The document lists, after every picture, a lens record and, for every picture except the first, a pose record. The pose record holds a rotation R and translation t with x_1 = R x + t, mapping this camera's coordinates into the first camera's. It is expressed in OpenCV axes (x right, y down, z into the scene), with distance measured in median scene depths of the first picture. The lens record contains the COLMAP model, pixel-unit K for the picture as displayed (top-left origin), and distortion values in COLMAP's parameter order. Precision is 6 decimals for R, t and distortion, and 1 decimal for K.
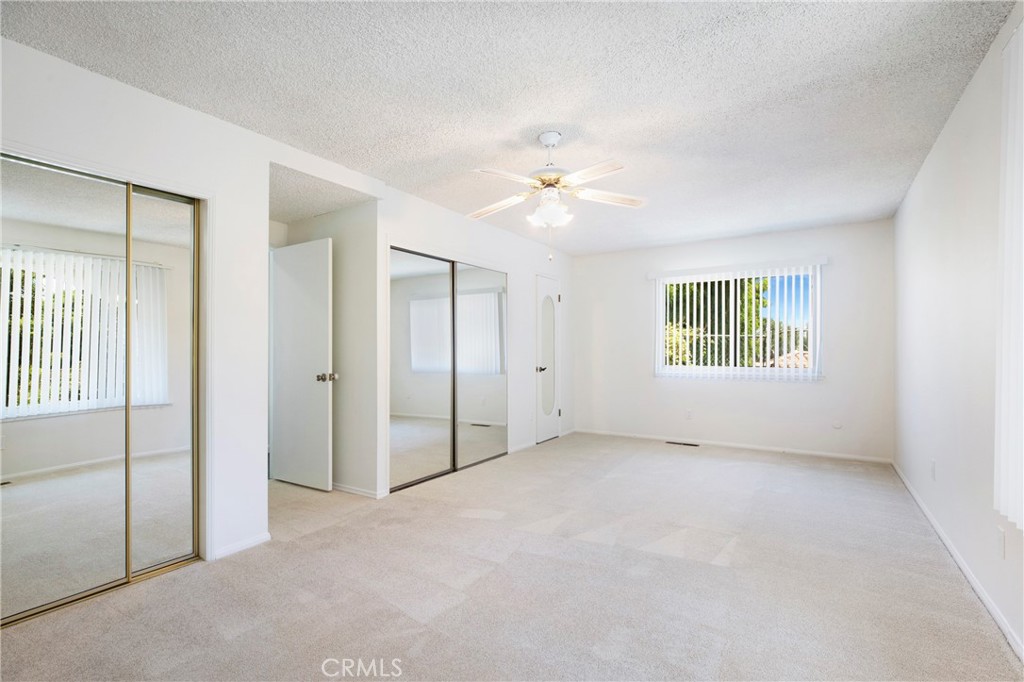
lens RADIAL K [[481.7, 0, 512.0], [0, 481.7, 341.0], [0, 0, 1]] dist [-0.035723, 0.000130]
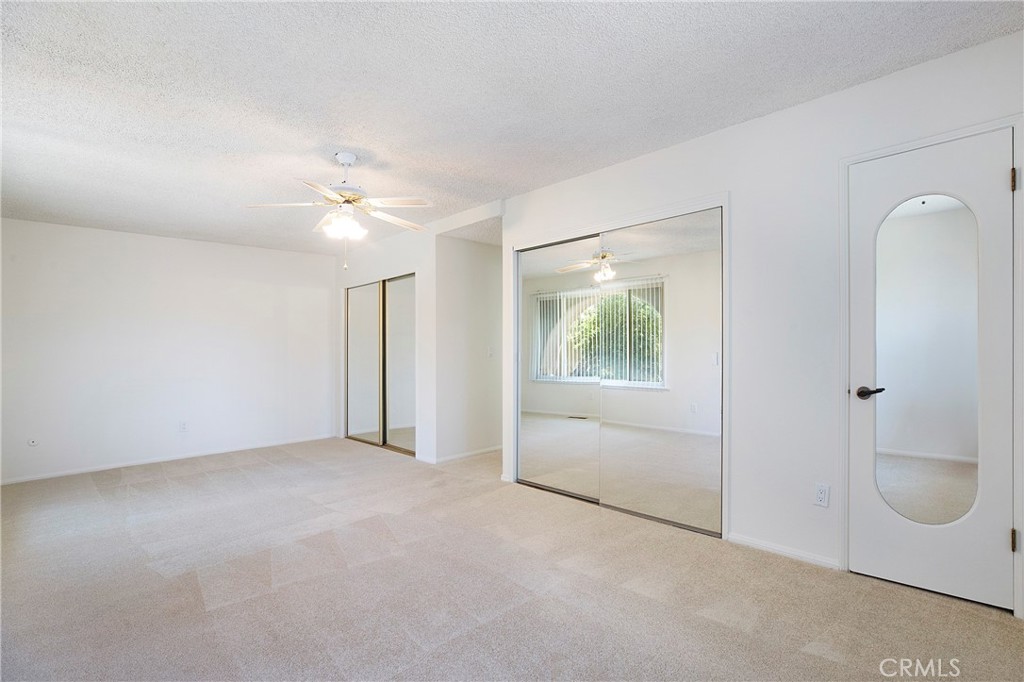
lens RADIAL K [[481.7, 0, 512.0], [0, 481.7, 341.0], [0, 0, 1]] dist [-0.035723, 0.000130]
pose [[-0.196088, 0.002580, -0.980583, 0.953467], [0.019879, 0.999801, -0.001345, -0.002705], [0.980385, -0.019756, -0.196101, 1.410187]]
